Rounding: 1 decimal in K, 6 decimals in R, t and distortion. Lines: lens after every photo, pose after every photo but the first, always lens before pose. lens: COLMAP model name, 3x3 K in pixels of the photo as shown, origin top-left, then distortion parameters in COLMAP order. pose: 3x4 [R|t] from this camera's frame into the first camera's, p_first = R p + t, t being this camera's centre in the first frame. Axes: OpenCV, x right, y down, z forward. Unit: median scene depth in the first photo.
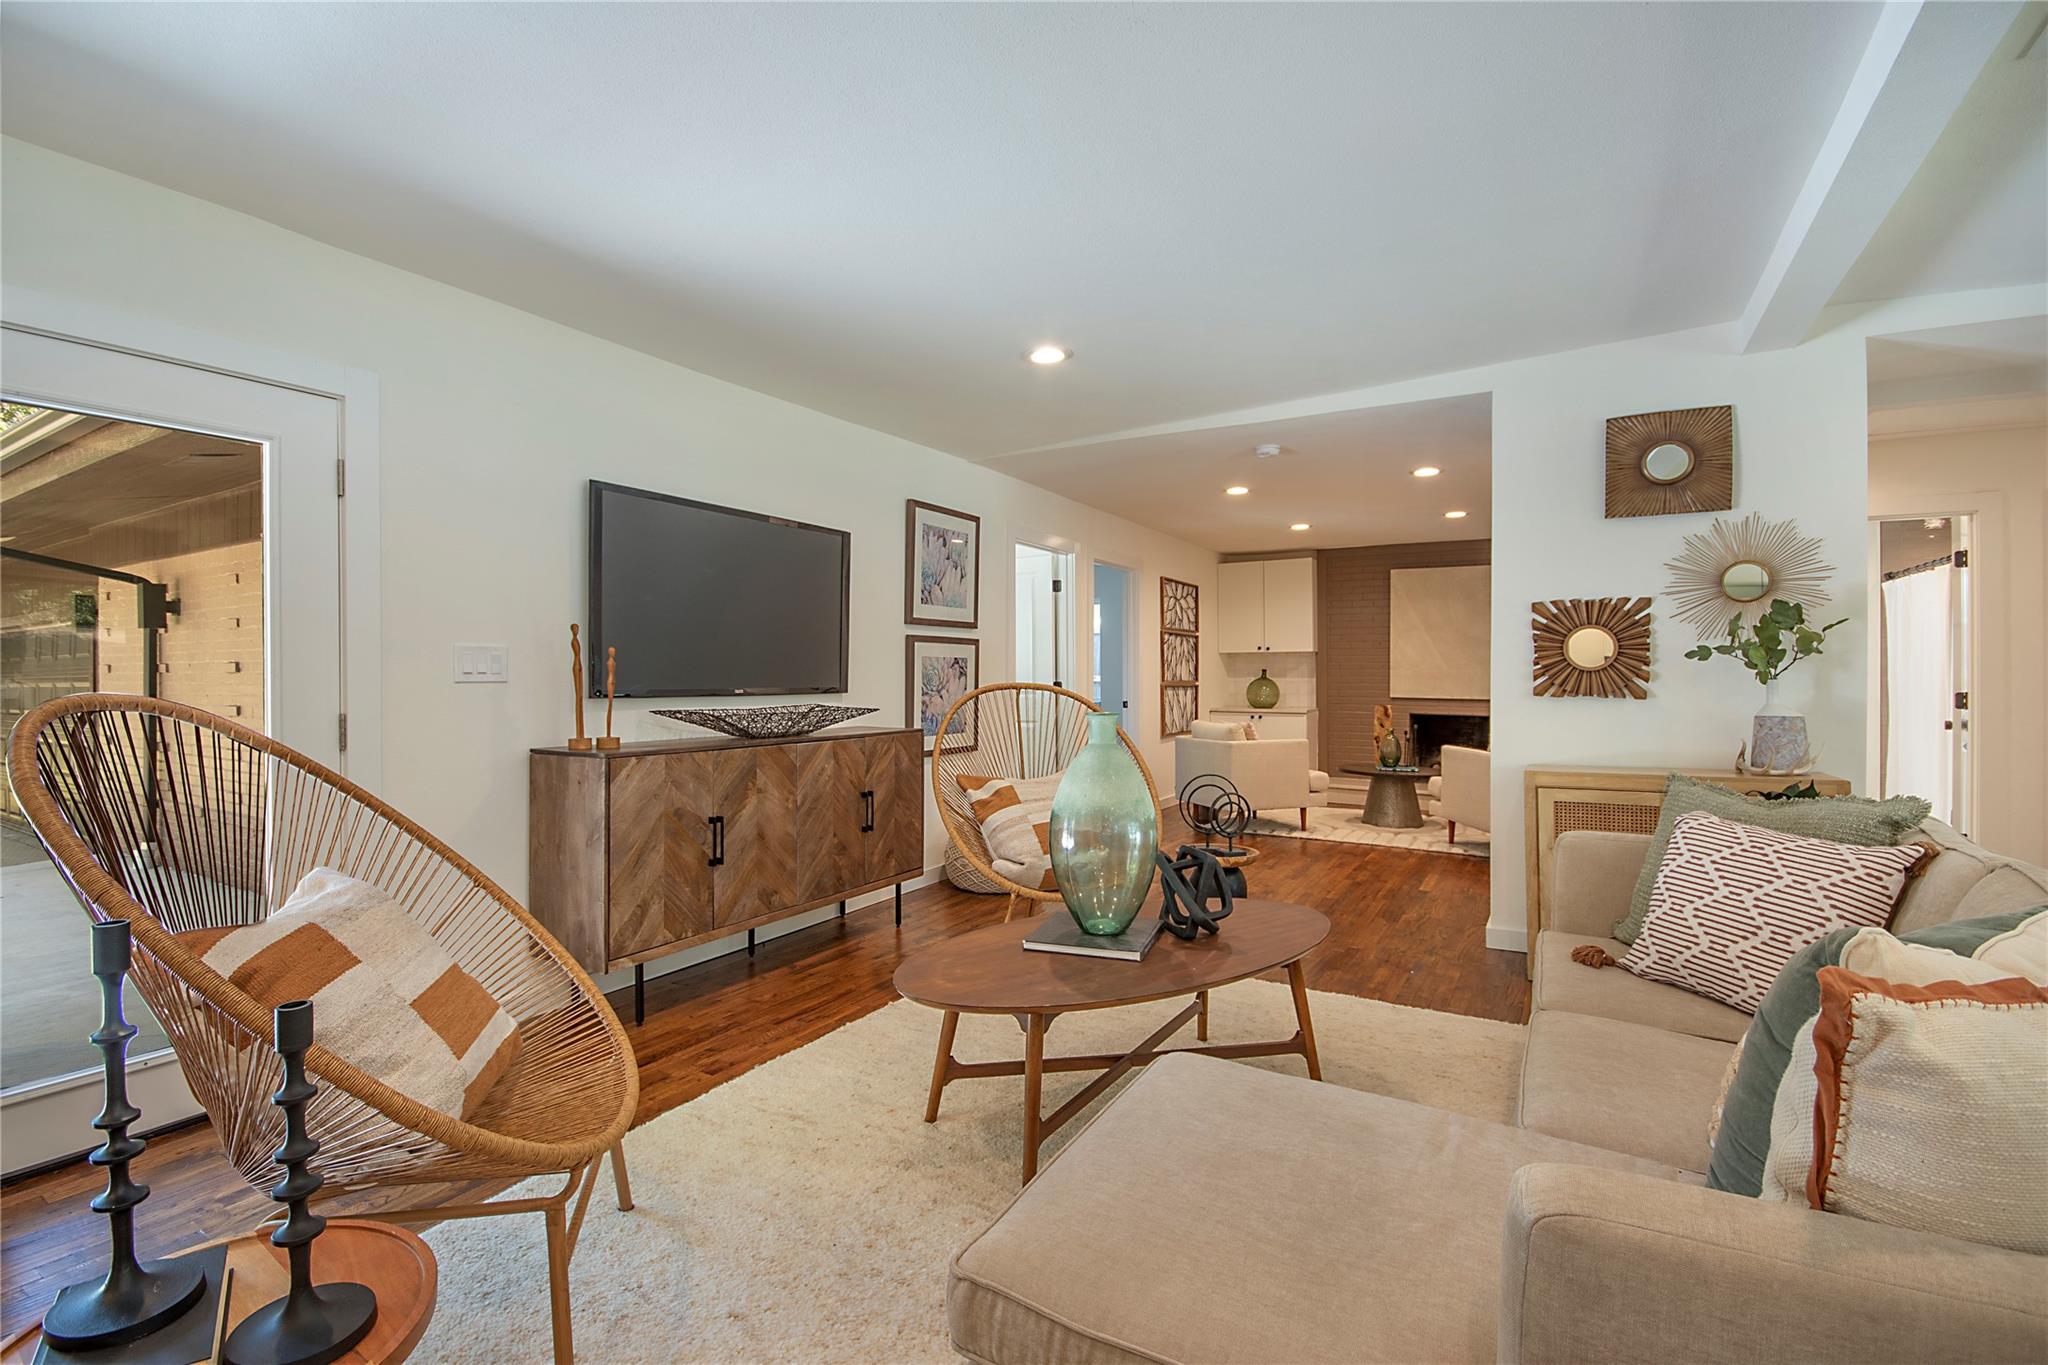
lens RADIAL K [[903.7, 0, 1012.9], [0, 903.7, 686.5], [0, 0, 1]] dist [-0.000186, -0.000751]
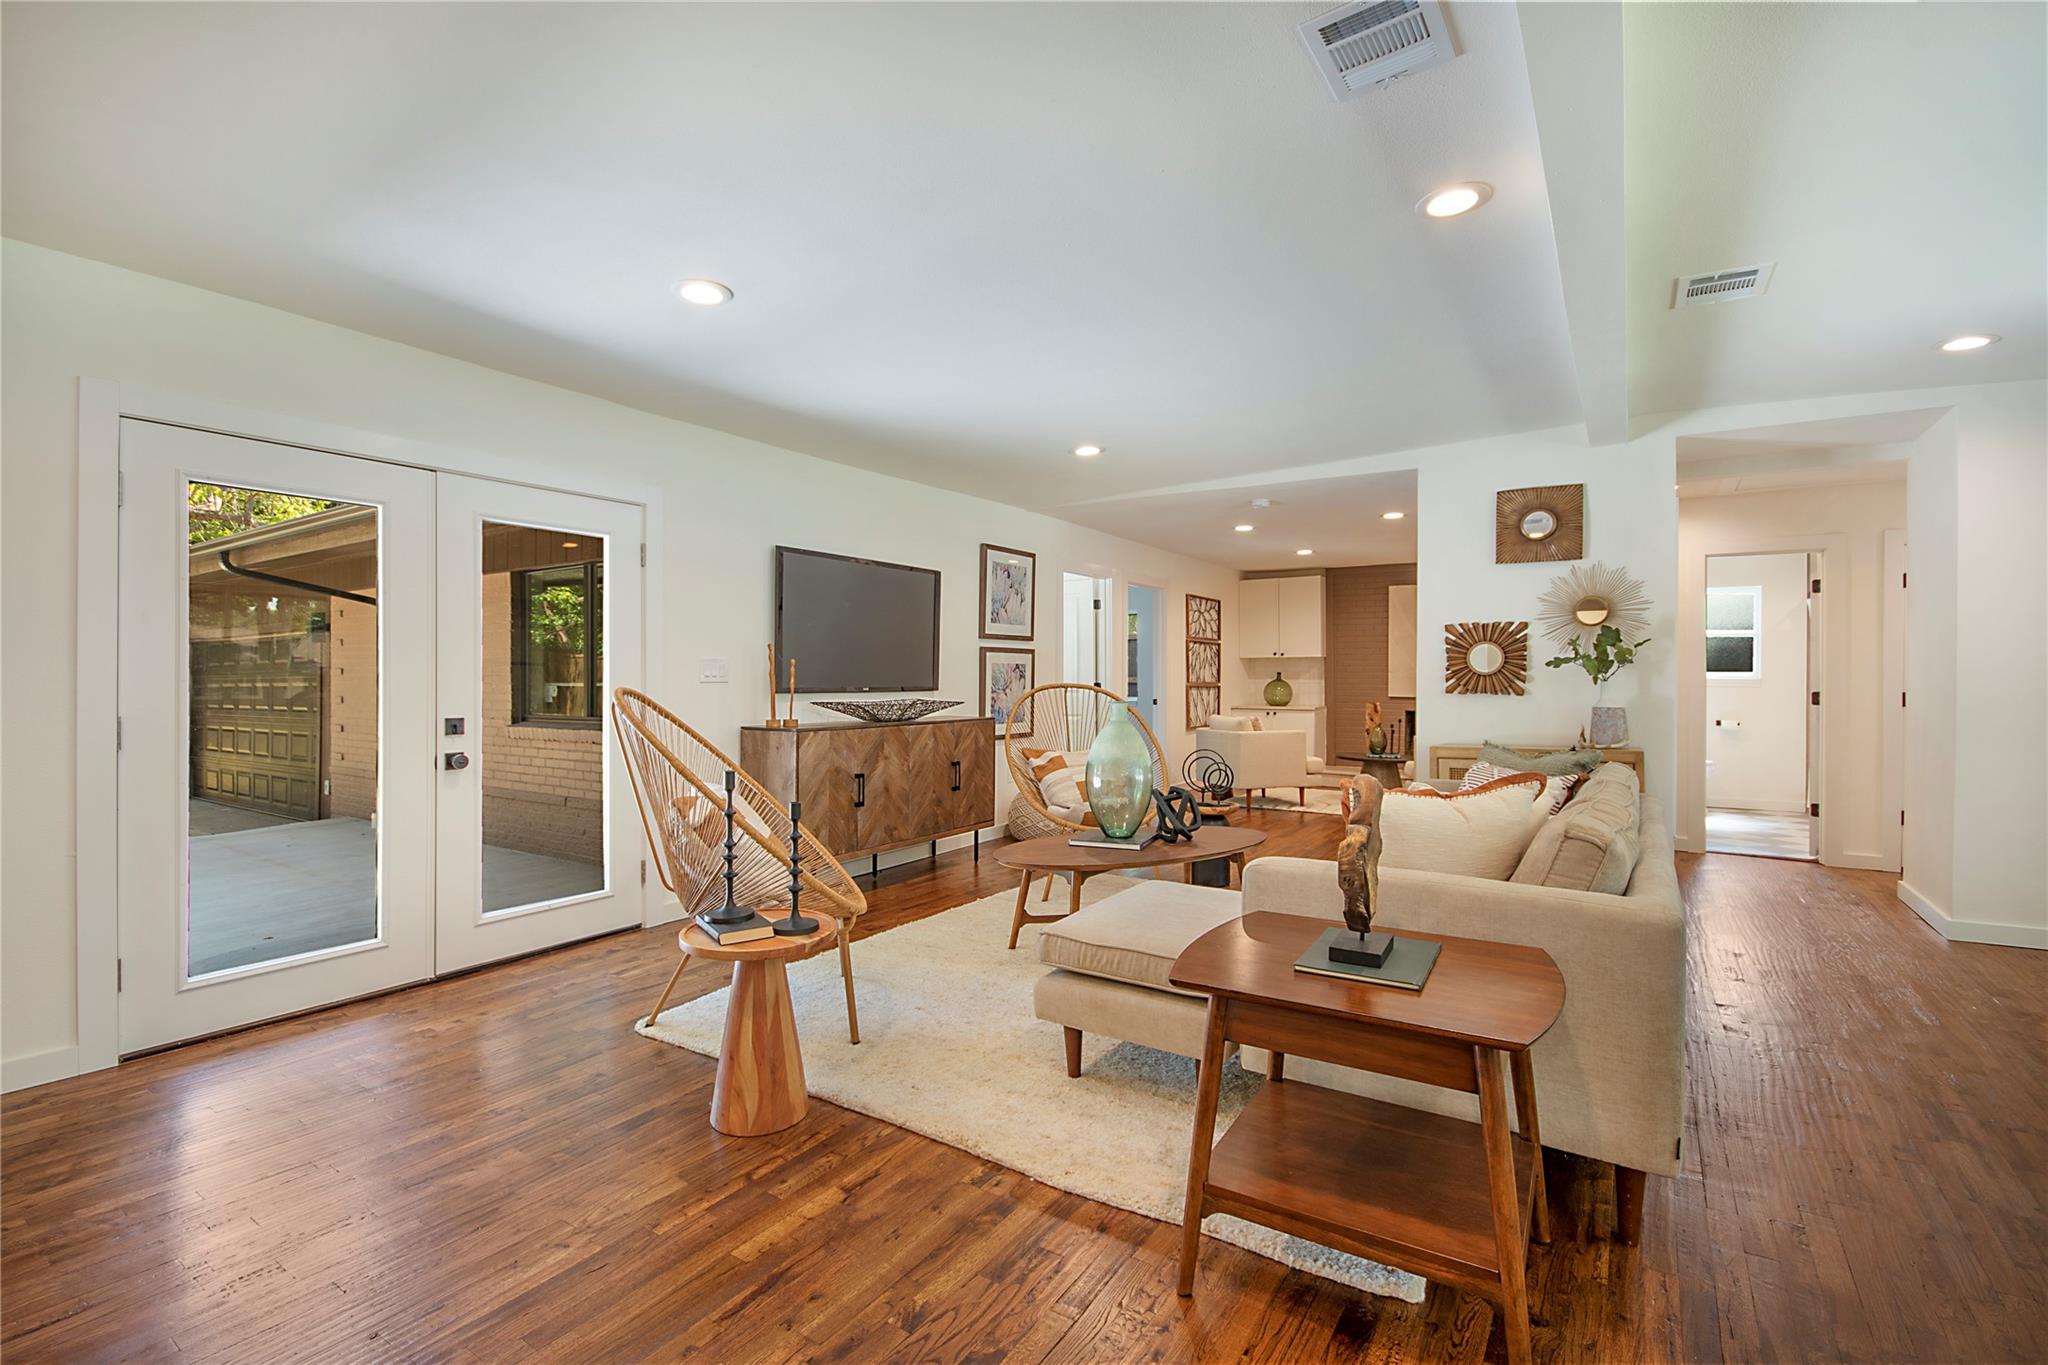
lens RADIAL K [[889.3, 0, 982.7], [0, 889.3, 686.9], [0, 0, 1]] dist [-0.000165, -0.000089]
pose [[0.996350, 0.002009, -0.085334, -0.004495], [-0.002064, 0.999998, -0.000561, 0.002660], [0.085333, 0.000735, 0.996352, -0.362169]]
